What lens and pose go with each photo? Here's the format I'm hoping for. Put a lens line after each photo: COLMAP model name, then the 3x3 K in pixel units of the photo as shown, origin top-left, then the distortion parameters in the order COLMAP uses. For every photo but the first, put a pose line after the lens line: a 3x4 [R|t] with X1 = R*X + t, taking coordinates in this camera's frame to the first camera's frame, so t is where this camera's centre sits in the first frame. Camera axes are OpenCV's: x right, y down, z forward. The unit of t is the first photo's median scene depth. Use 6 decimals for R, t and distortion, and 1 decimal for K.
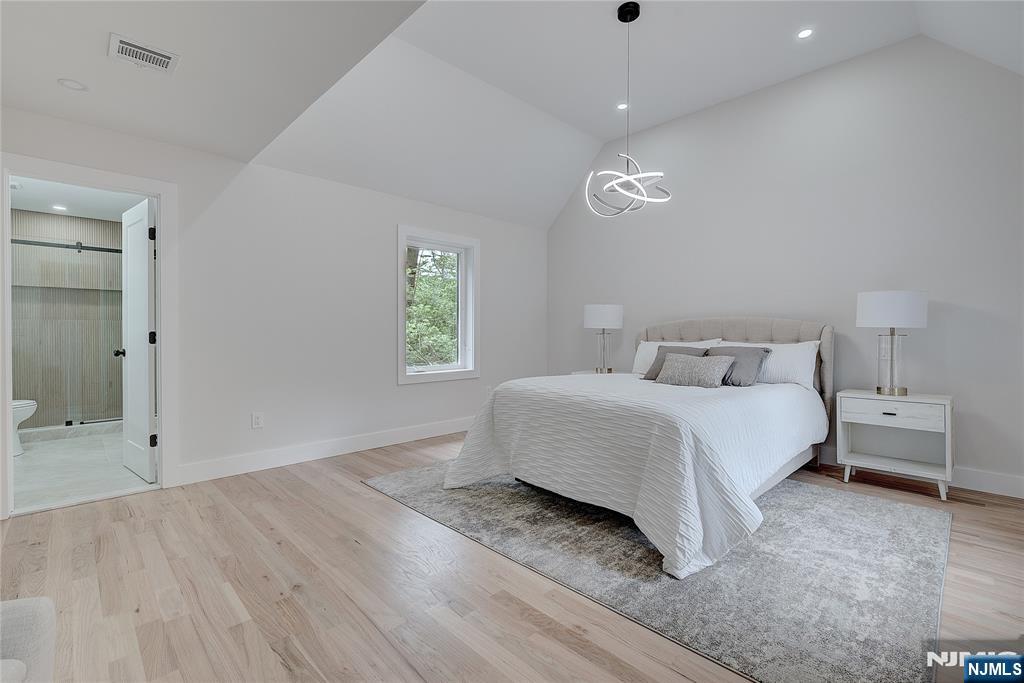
lens RADIAL K [[462.1, 0, 512.0], [0, 462.1, 341.5], [0, 0, 1]] dist [-0.002817, -0.000027]
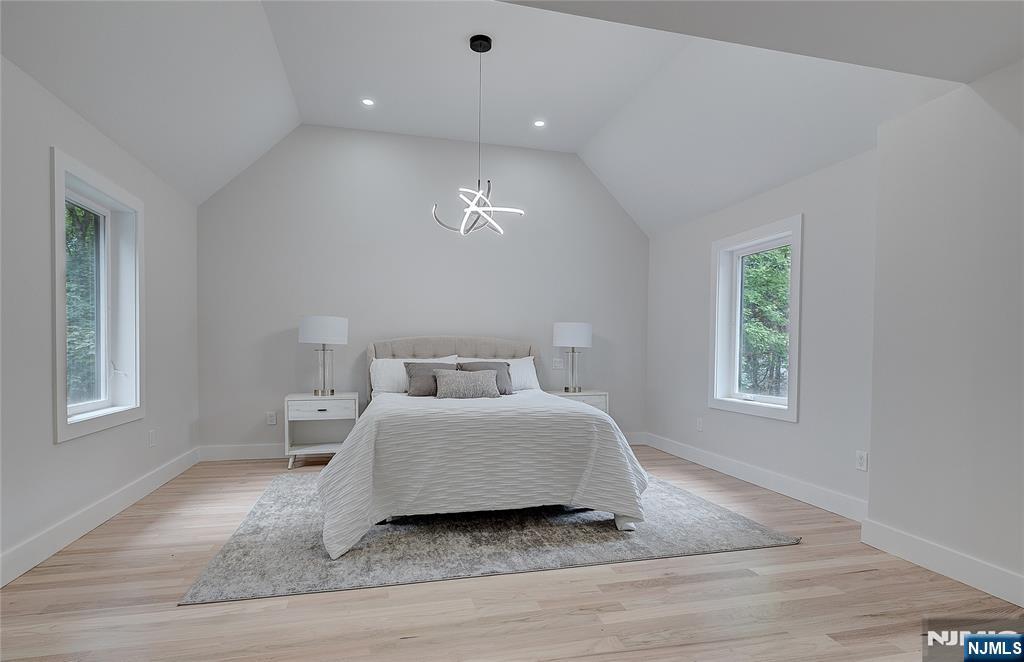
lens RADIAL K [[507.2, 0, 509.9], [0, 507.2, 364.8], [0, 0, 1]] dist [-0.002125, -0.000560]
pose [[0.511568, -0.022854, 0.858939, -0.794559], [0.009114, 0.999734, 0.021172, -0.010842], [-0.859194, -0.003003, 0.511641, 0.385738]]
